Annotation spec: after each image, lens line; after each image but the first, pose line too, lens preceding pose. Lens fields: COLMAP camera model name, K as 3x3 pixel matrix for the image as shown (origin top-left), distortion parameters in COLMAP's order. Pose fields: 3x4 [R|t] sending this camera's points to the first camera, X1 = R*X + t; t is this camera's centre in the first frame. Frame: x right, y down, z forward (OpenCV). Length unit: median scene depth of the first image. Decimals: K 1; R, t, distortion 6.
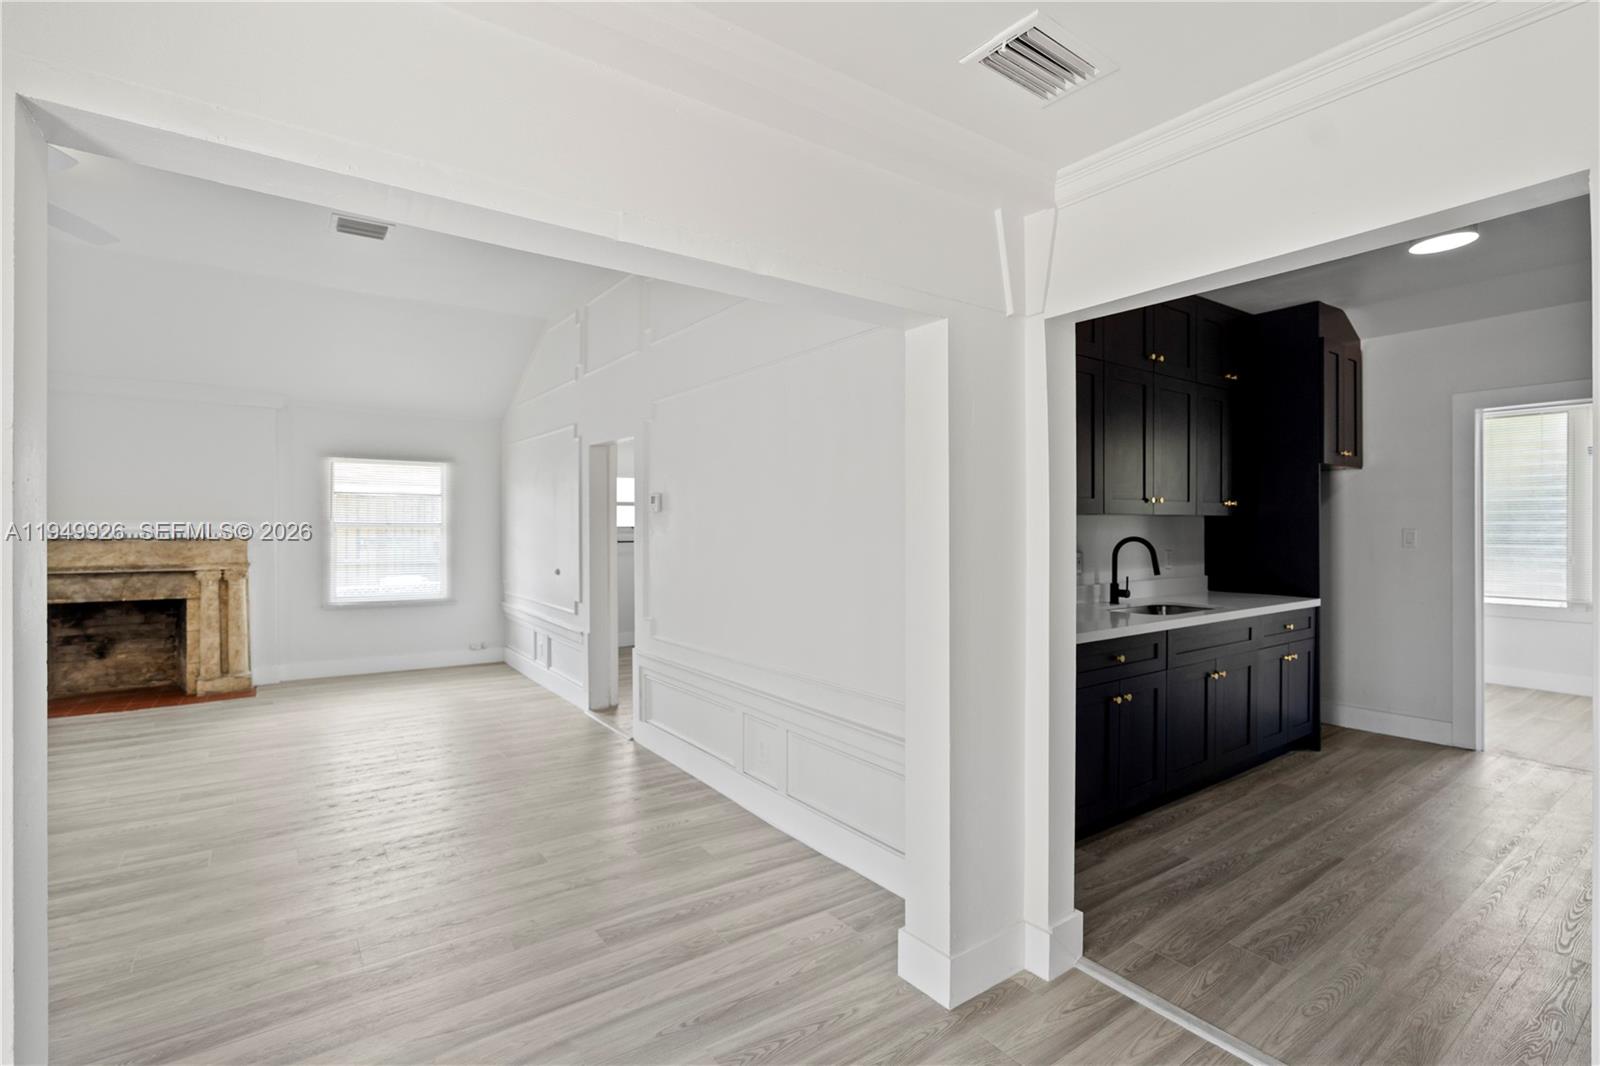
lens RADIAL K [[732.9, 0, 774.9], [0, 732.9, 522.8], [0, 0, 1]] dist [-0.006210, 0.003419]
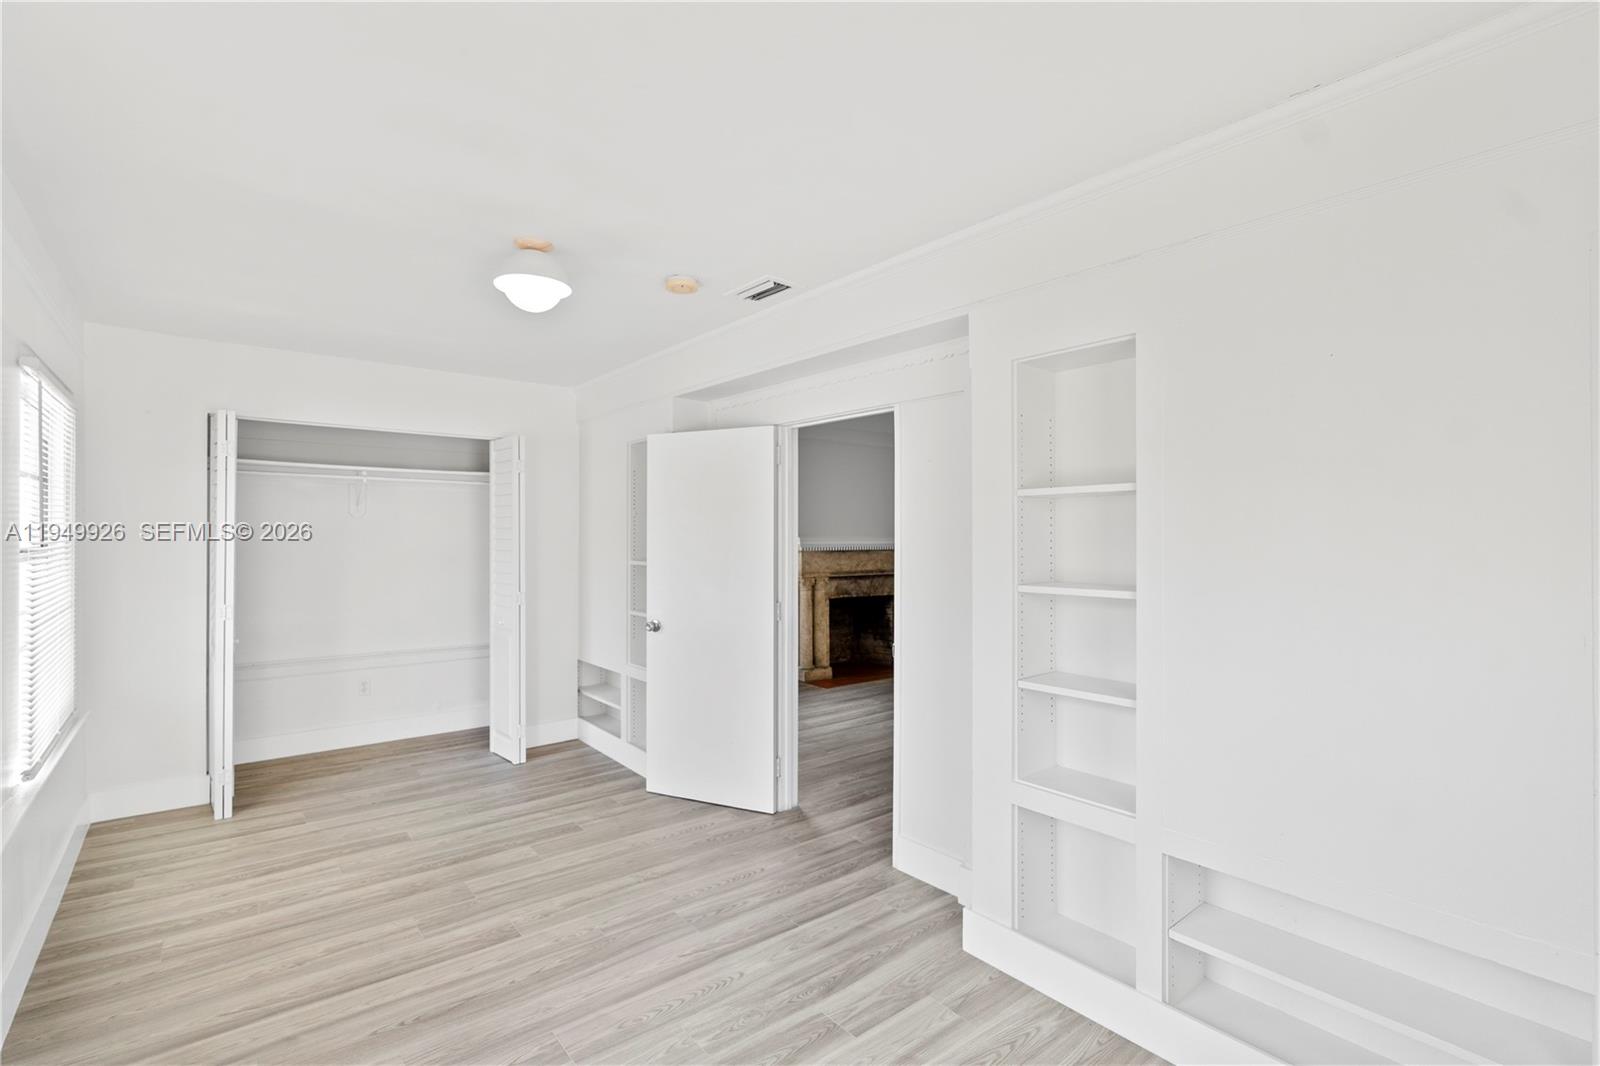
lens RADIAL K [[732.9, 0, 794.5], [0, 732.9, 539.3], [0, 0, 1]] dist [-0.006210, 0.003419]
pose [[0.997763, 0.002130, 0.066812, -1.068029], [-0.002506, 0.999981, 0.005544, -0.004590], [-0.066799, -0.005699, 0.997750, -0.316155]]
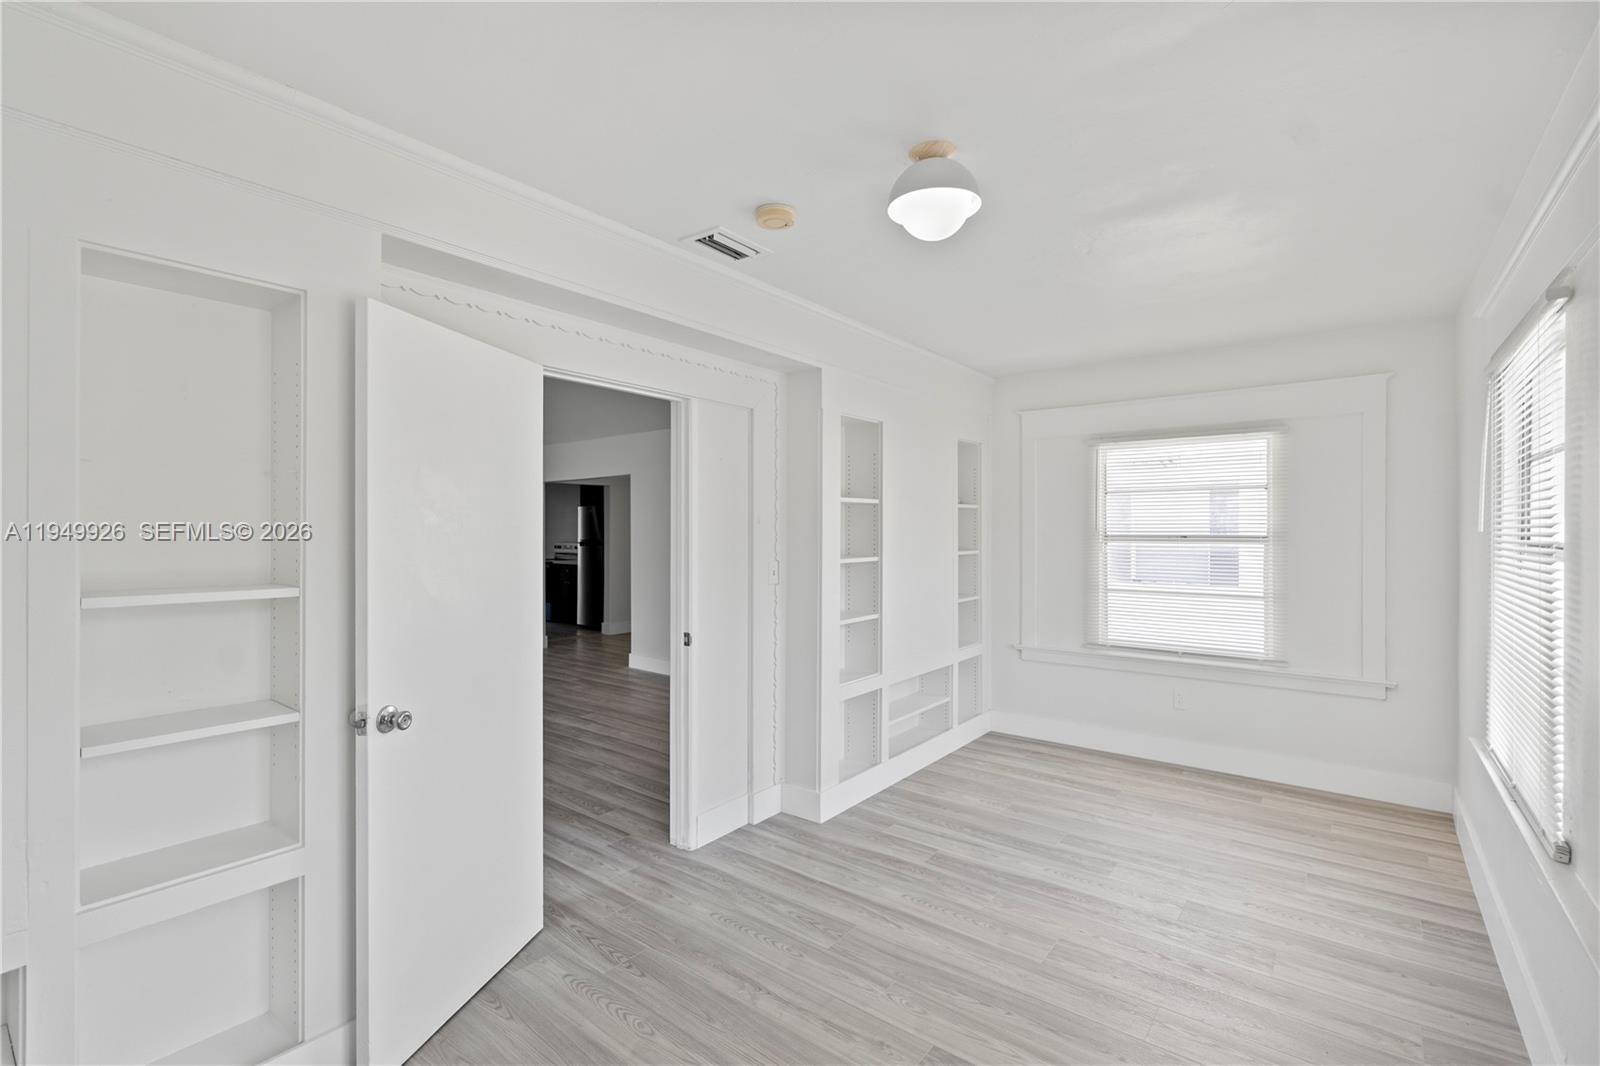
lens RADIAL K [[732.9, 0, 821.6], [0, 732.9, 543.1], [0, 0, 1]] dist [-0.006210, 0.003419]
pose [[-0.317972, -0.020691, 0.947874, -1.509928], [-0.006259, 0.999786, 0.019724, -0.004057], [-0.948080, 0.000339, -0.318033, 0.298918]]
